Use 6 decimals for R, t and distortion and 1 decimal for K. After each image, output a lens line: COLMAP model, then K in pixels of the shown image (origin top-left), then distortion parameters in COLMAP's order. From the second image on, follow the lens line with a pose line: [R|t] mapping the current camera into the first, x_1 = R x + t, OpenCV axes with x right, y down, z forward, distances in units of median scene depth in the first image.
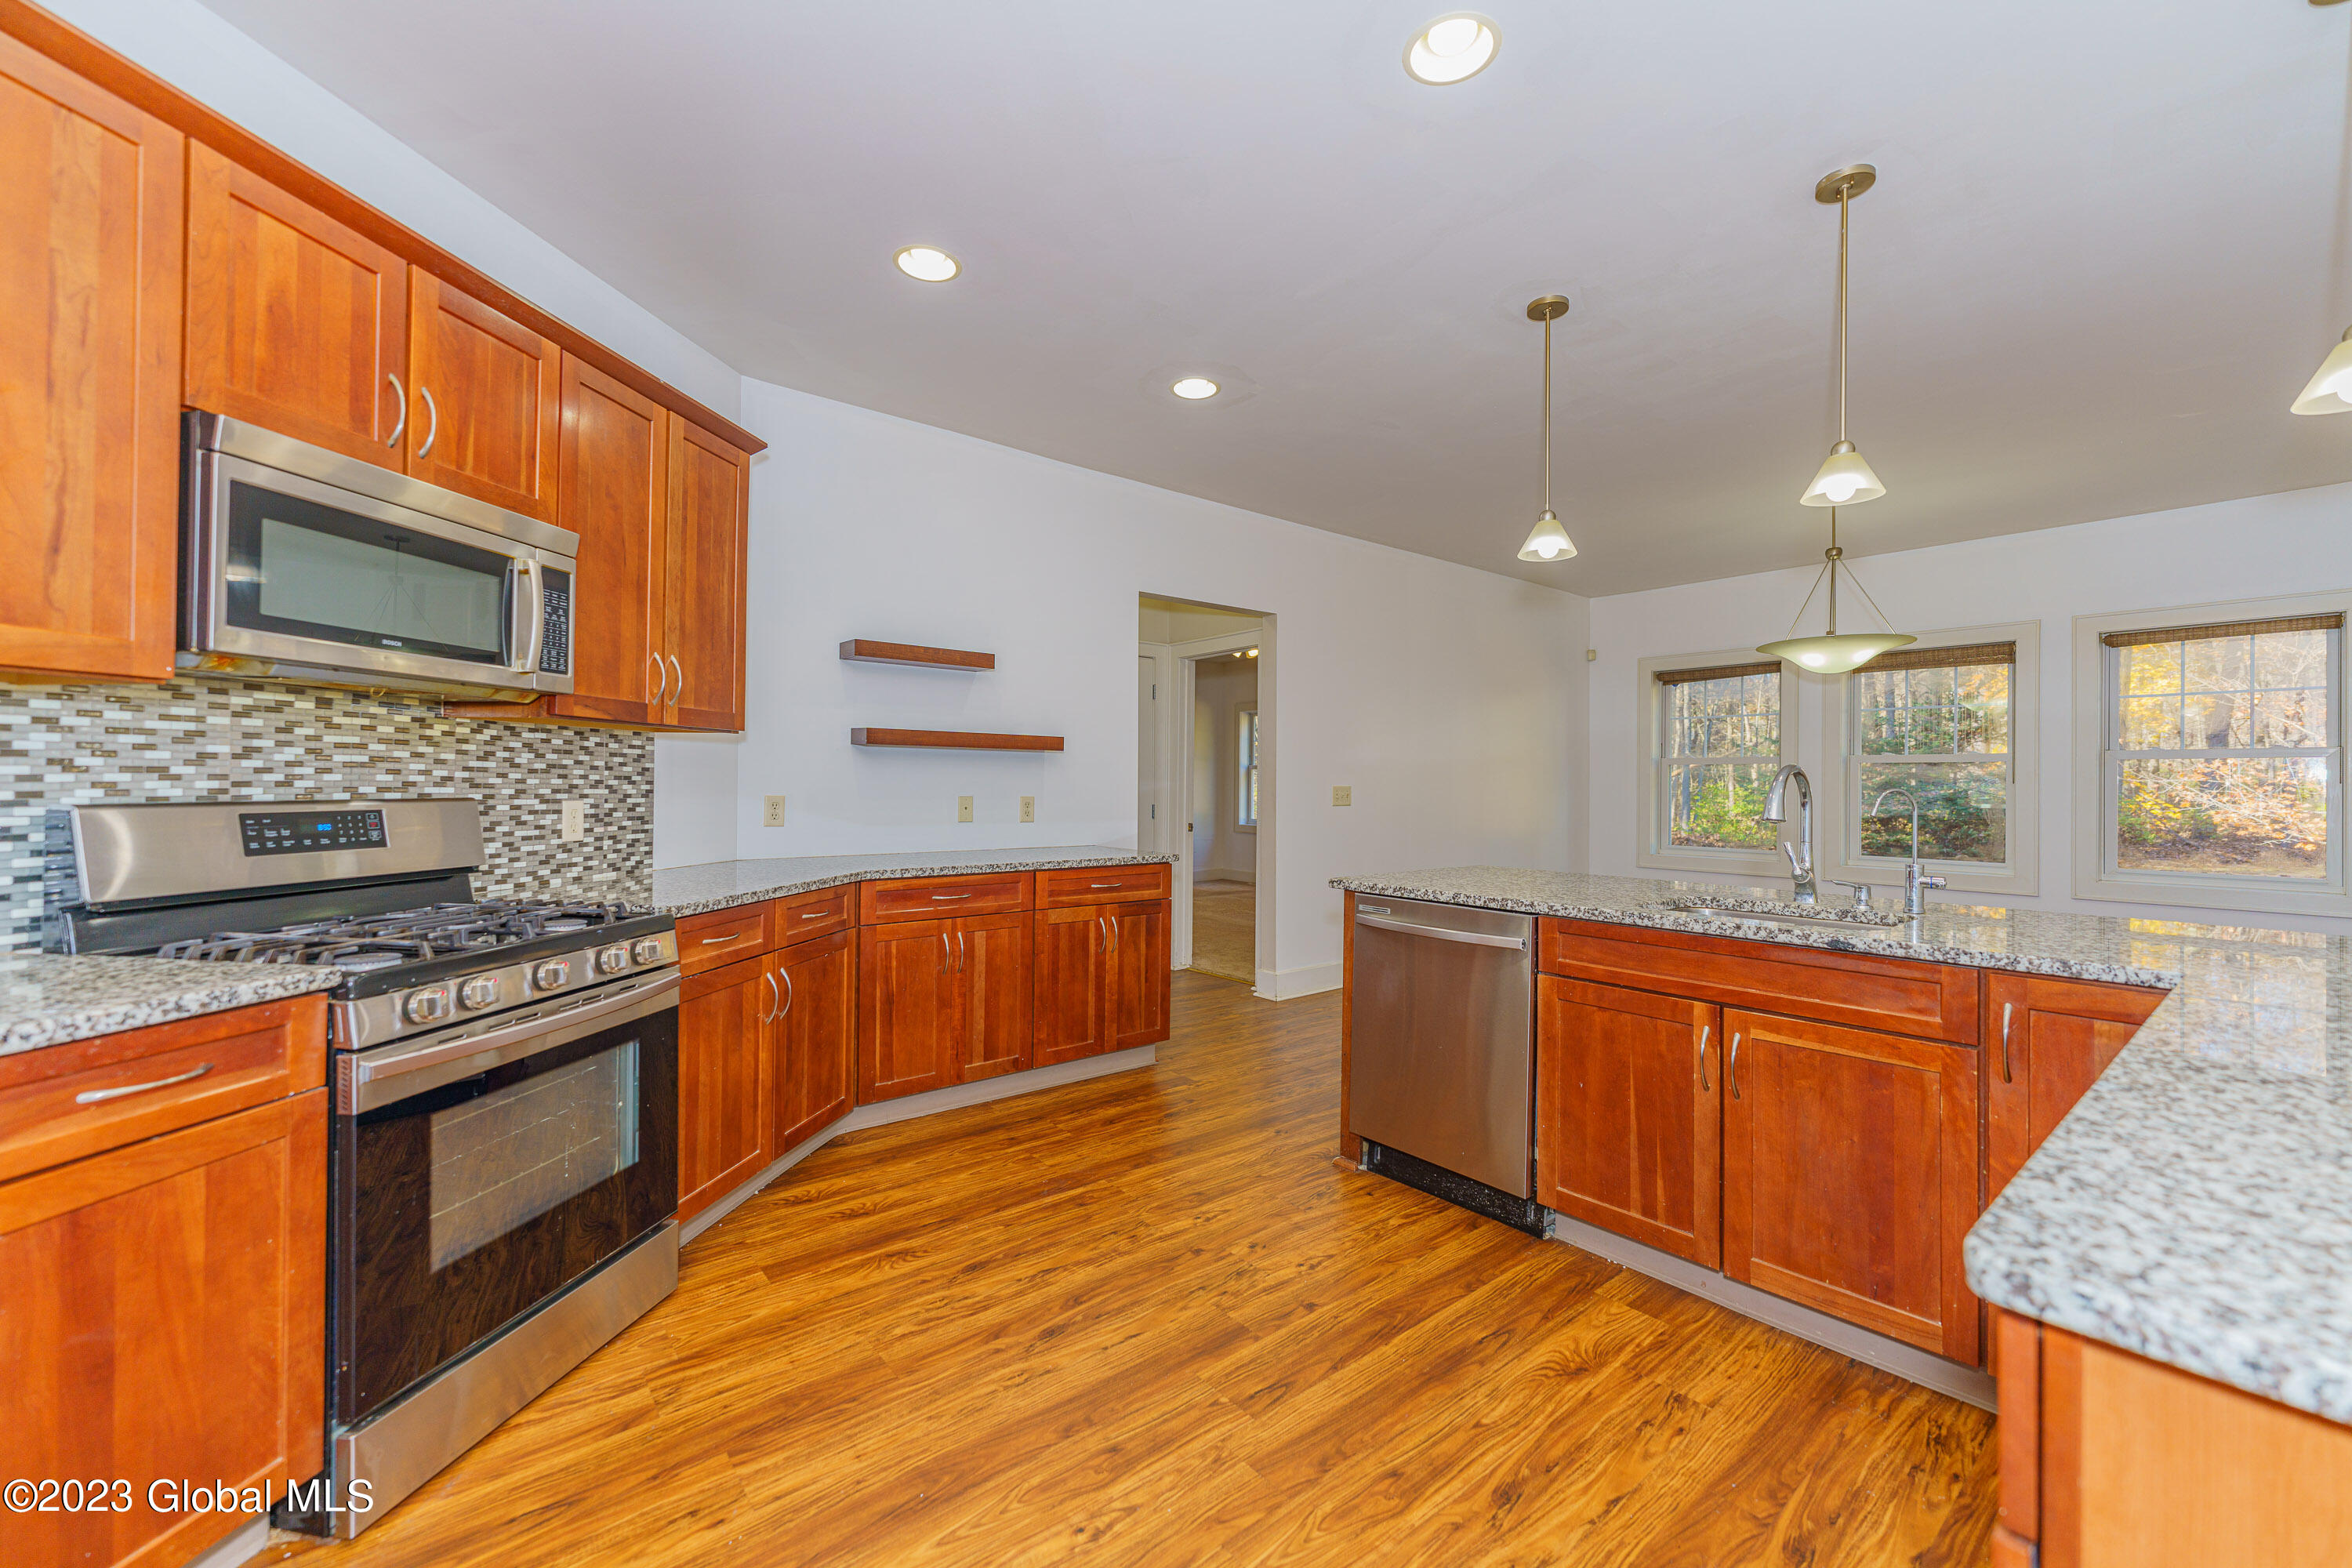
lens RADIAL K [[936.5, 0, 1173.6], [0, 936.5, 778.4], [0, 0, 1]] dist [0.002400, -0.000401]
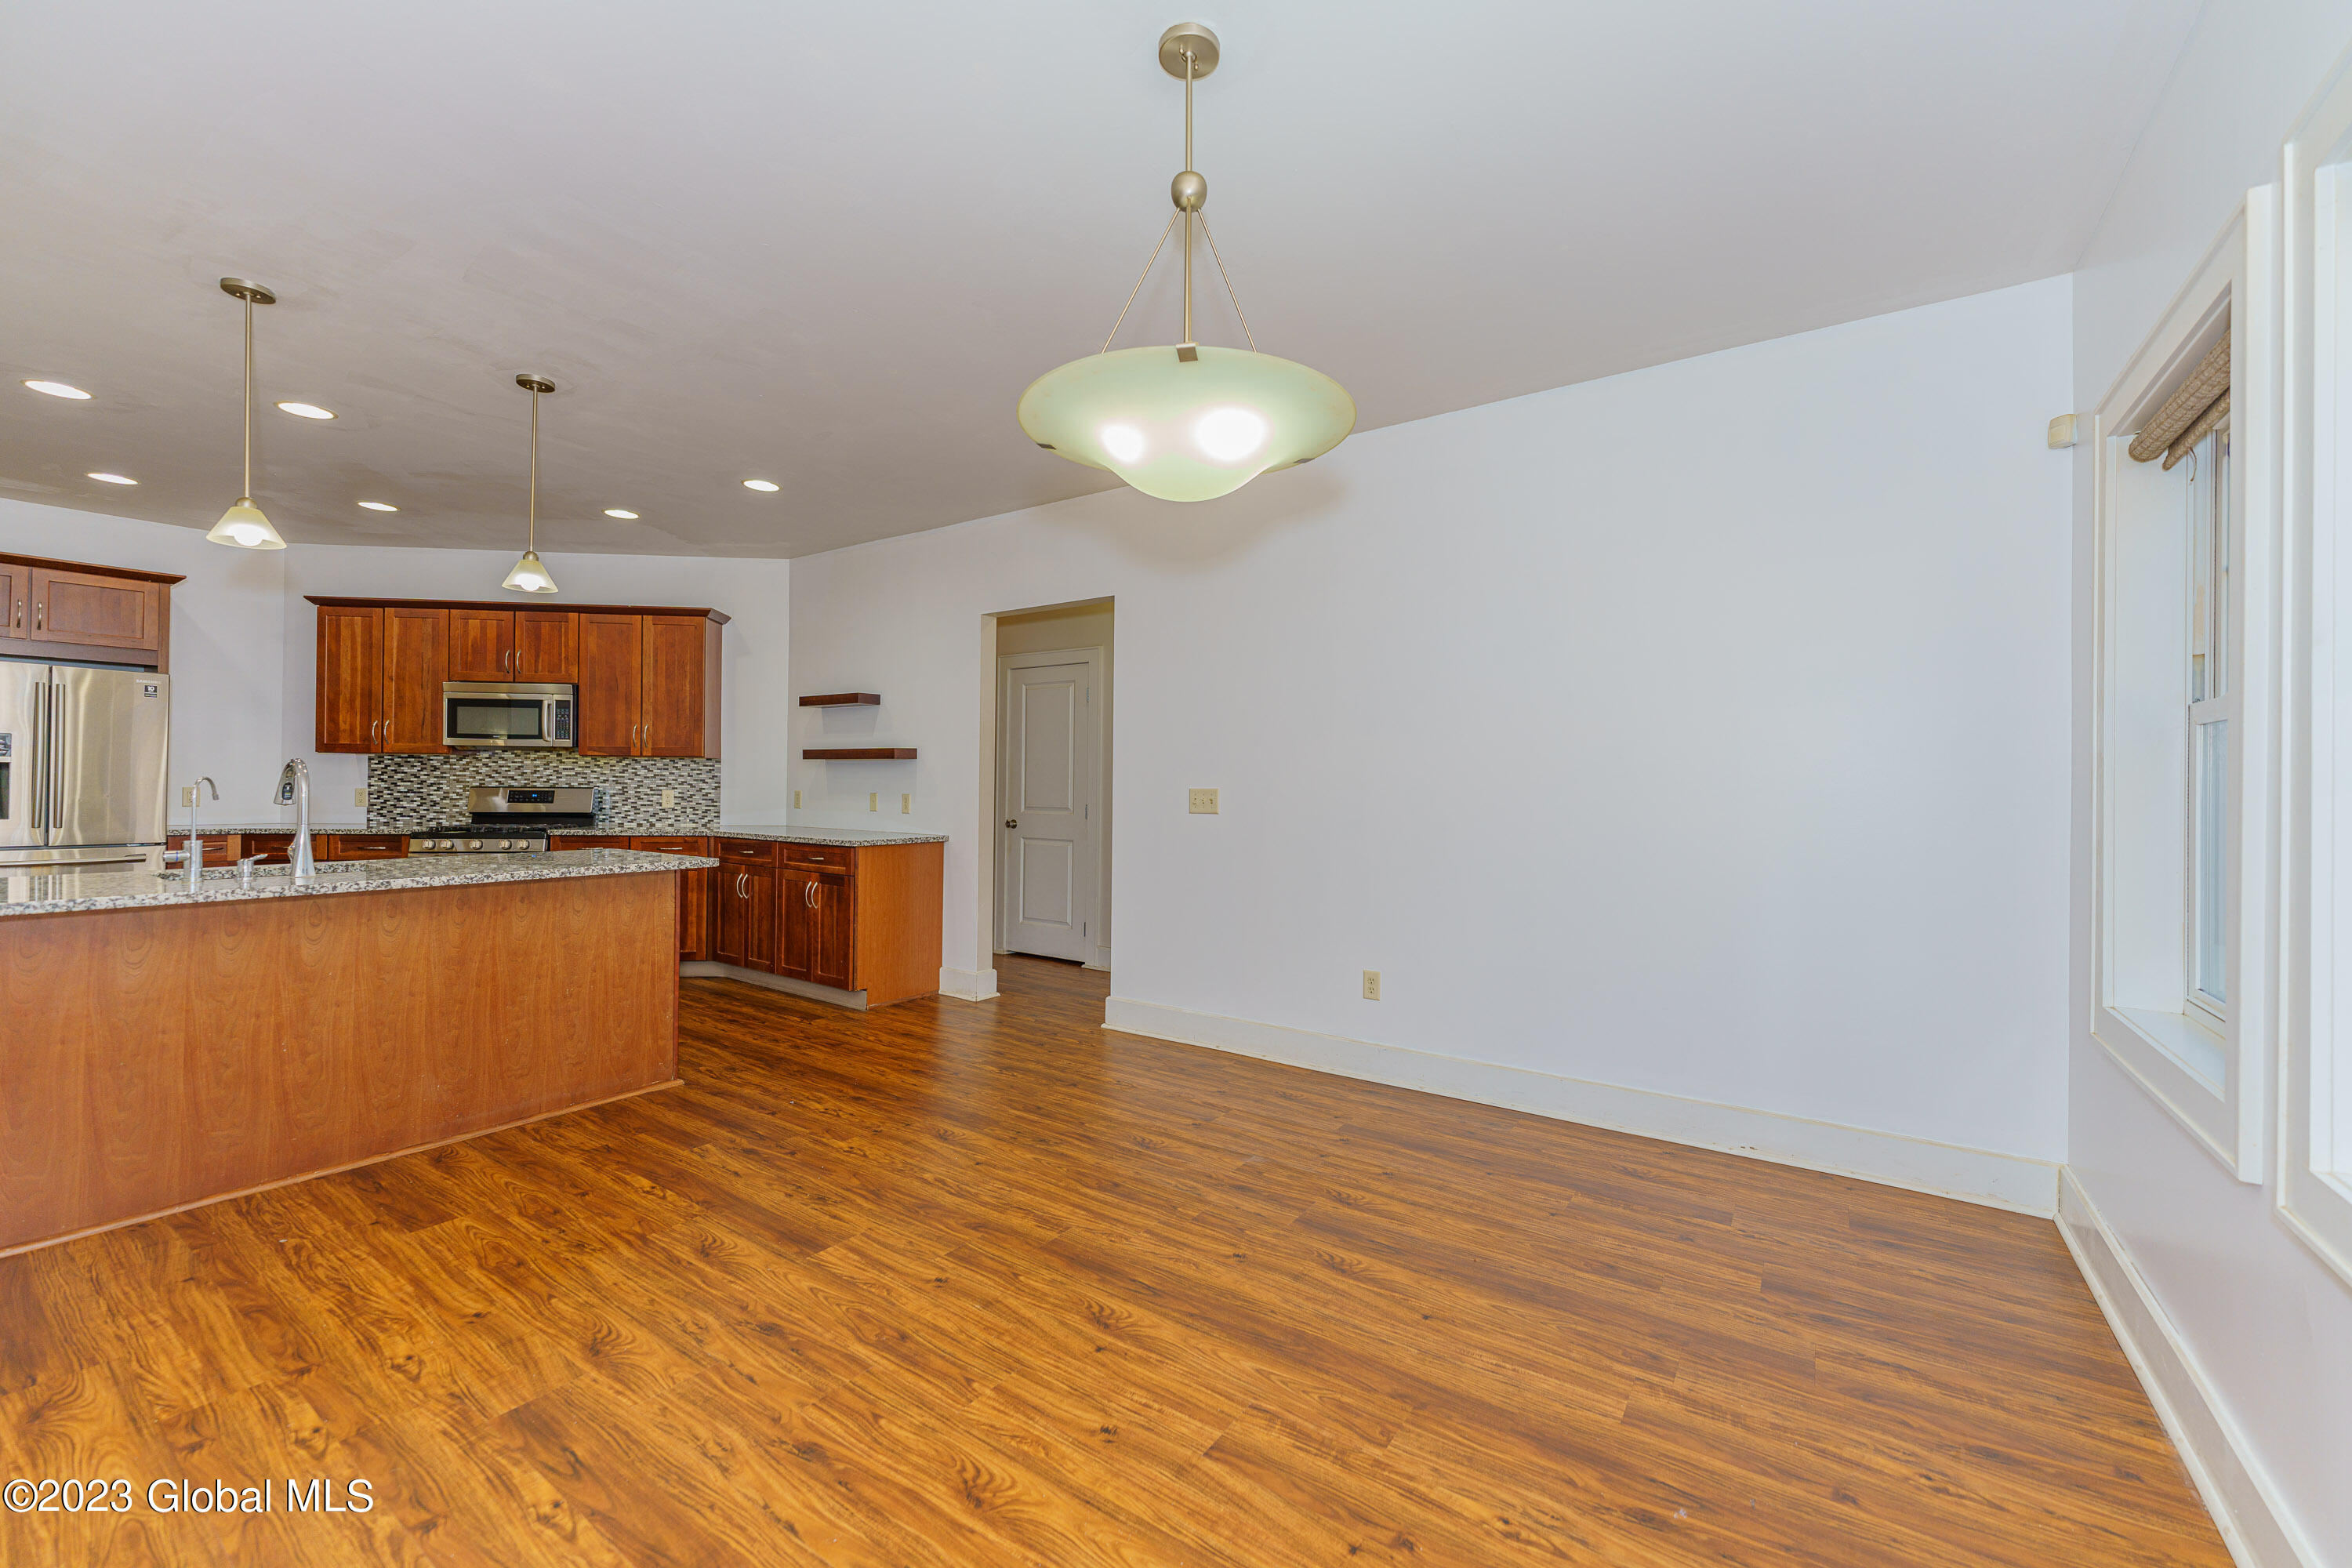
lens RADIAL K [[936.5, 0, 1173.6], [0, 936.5, 778.4], [0, 0, 1]] dist [0.002400, -0.000401]
pose [[0.272084, -0.012865, -0.962188, 2.129704], [-0.002698, 0.999896, -0.014133, 0.026993], [0.962270, 0.006441, 0.272021, 1.757268]]
